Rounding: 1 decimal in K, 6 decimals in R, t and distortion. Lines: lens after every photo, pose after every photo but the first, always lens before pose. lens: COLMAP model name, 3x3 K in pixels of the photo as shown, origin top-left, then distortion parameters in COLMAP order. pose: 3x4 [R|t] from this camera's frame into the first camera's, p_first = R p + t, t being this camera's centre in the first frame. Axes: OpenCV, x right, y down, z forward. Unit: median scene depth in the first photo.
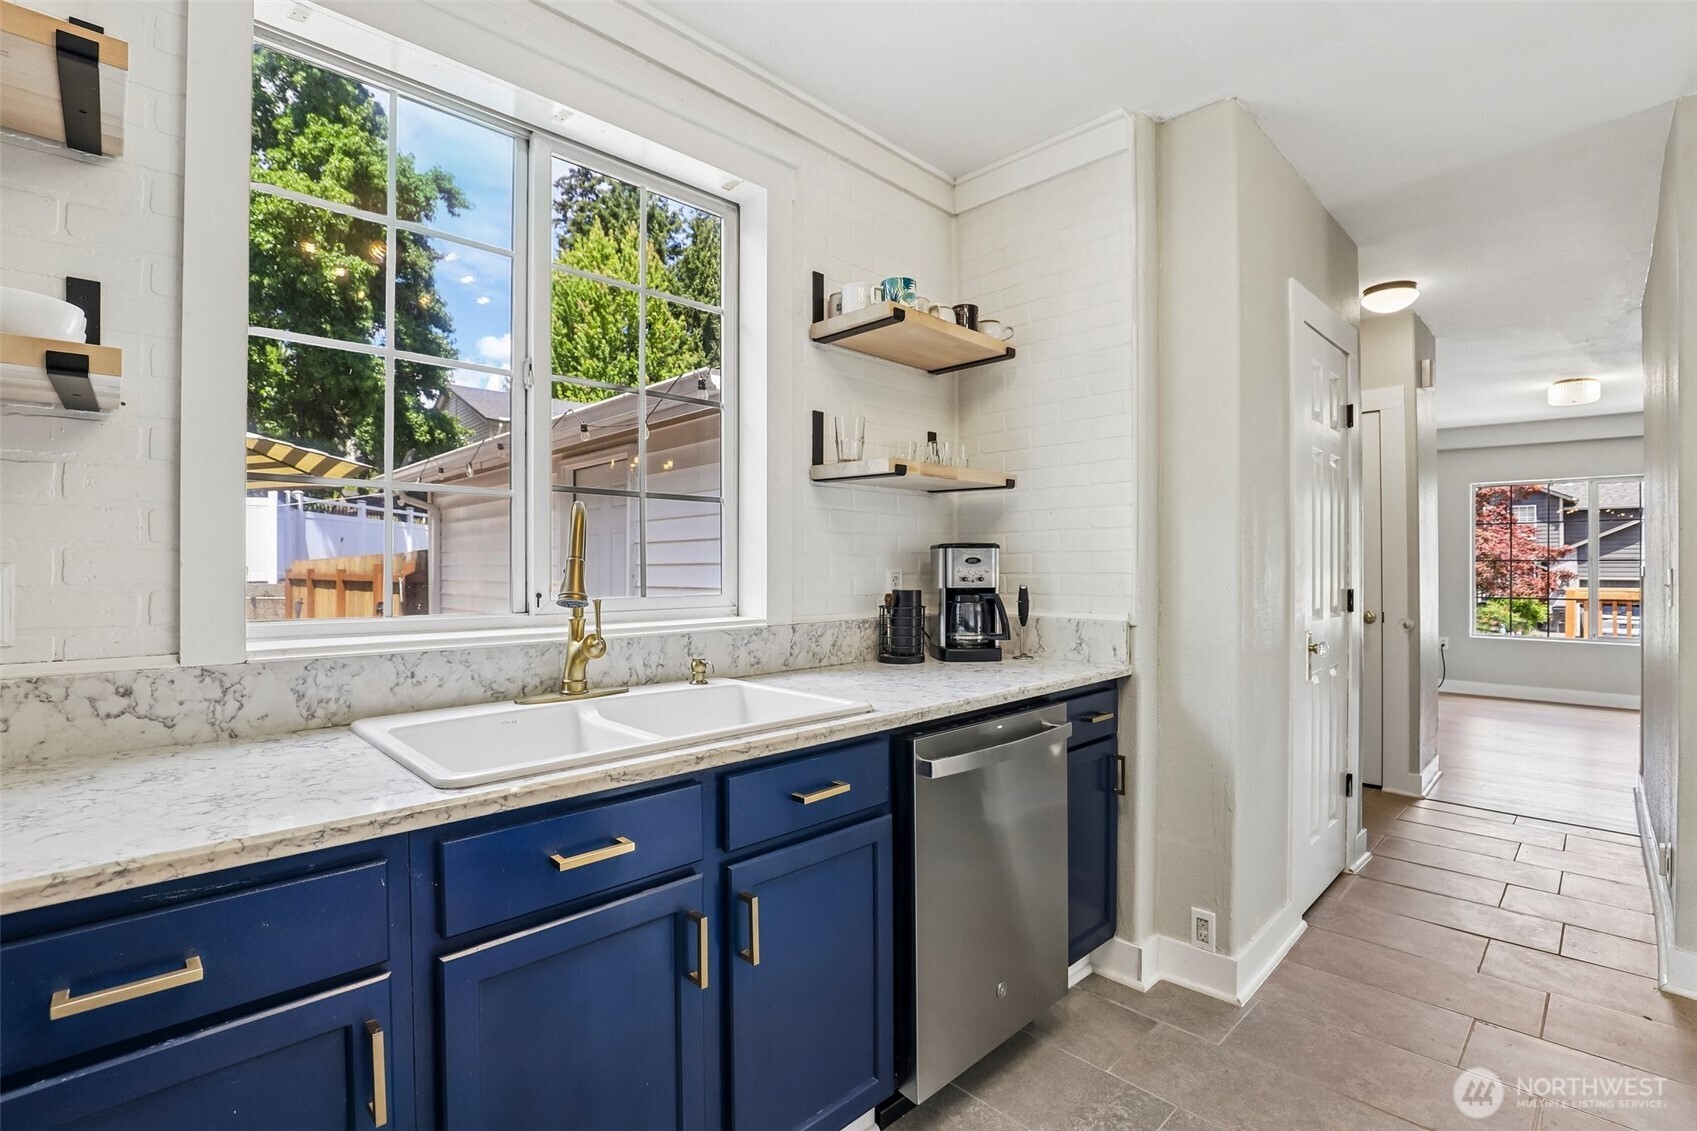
lens RADIAL K [[783.8, 0, 843.5], [0, 783.8, 571.9], [0, 0, 1]] dist [-0.033690, 0.006429]
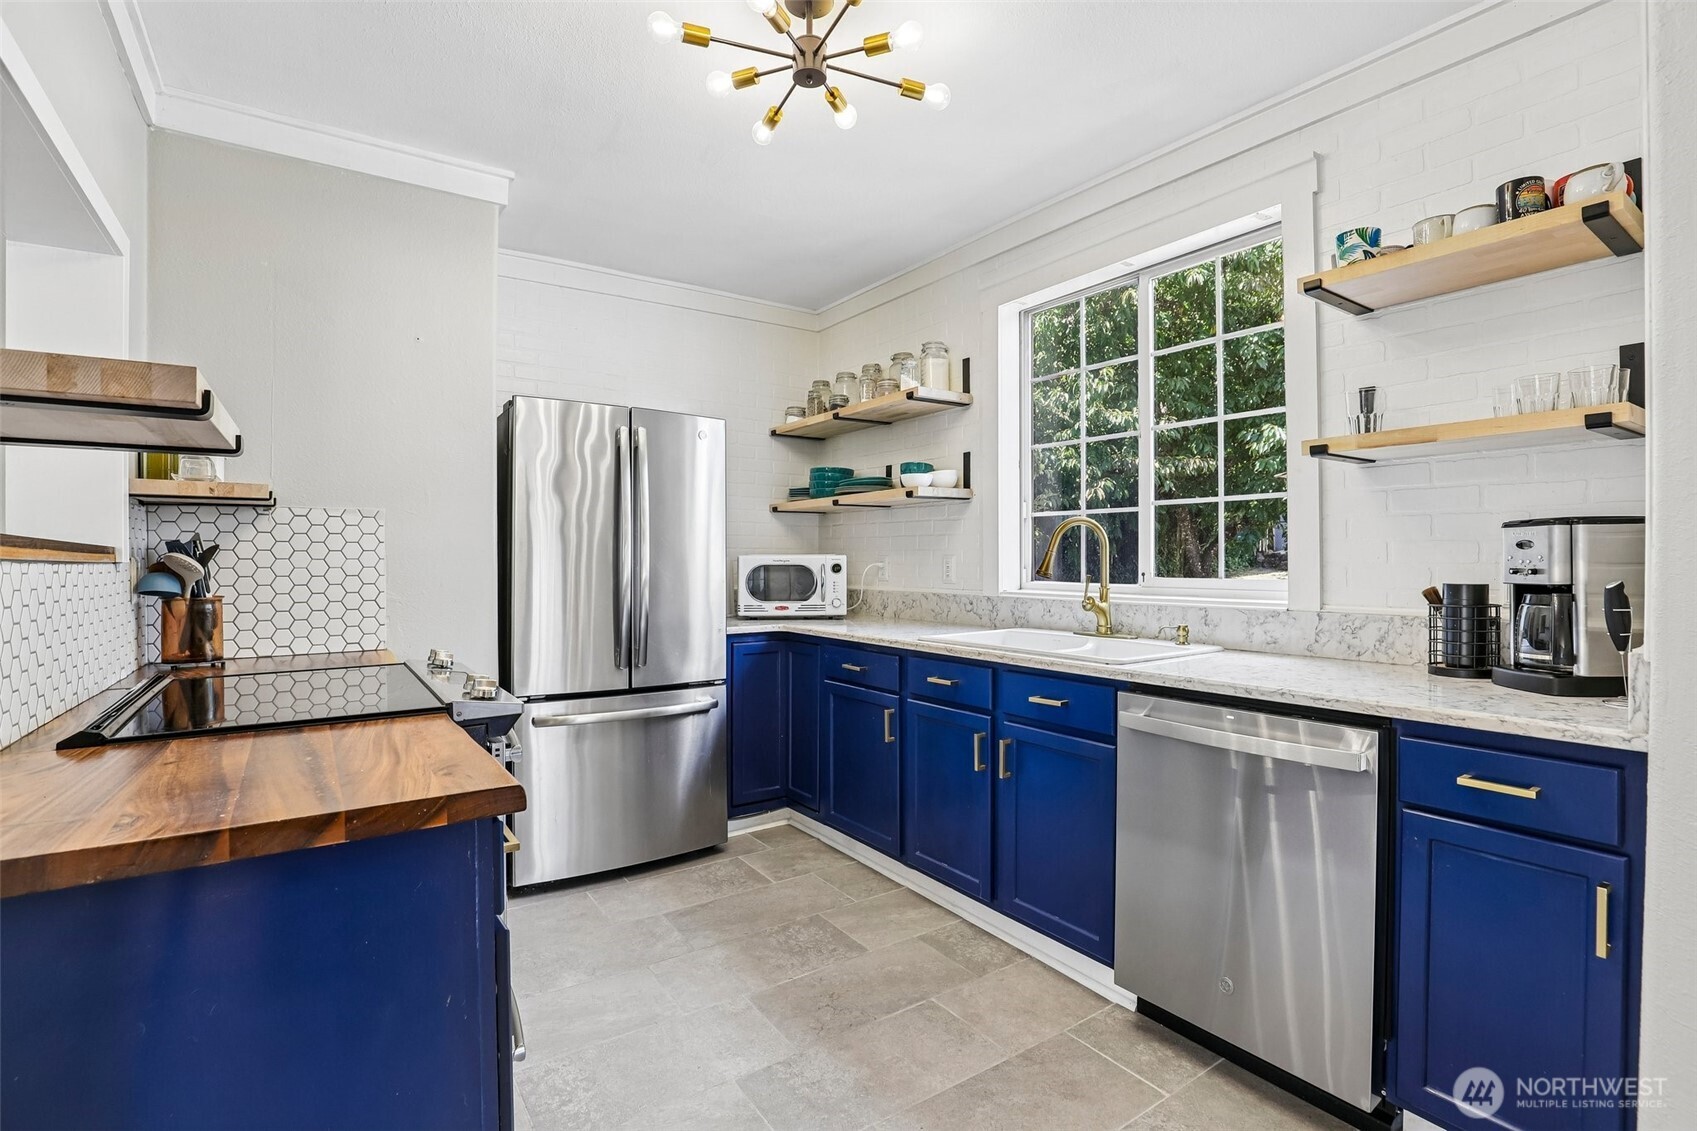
lens RADIAL K [[783.8, 0, 835.4], [0, 783.8, 566.0], [0, 0, 1]] dist [-0.033690, 0.006429]
pose [[-0.166321, 0.010034, -0.986021, 0.981450], [-0.005826, 0.999921, 0.011158, 0.000415], [0.986054, 0.007600, -0.166250, 0.529870]]
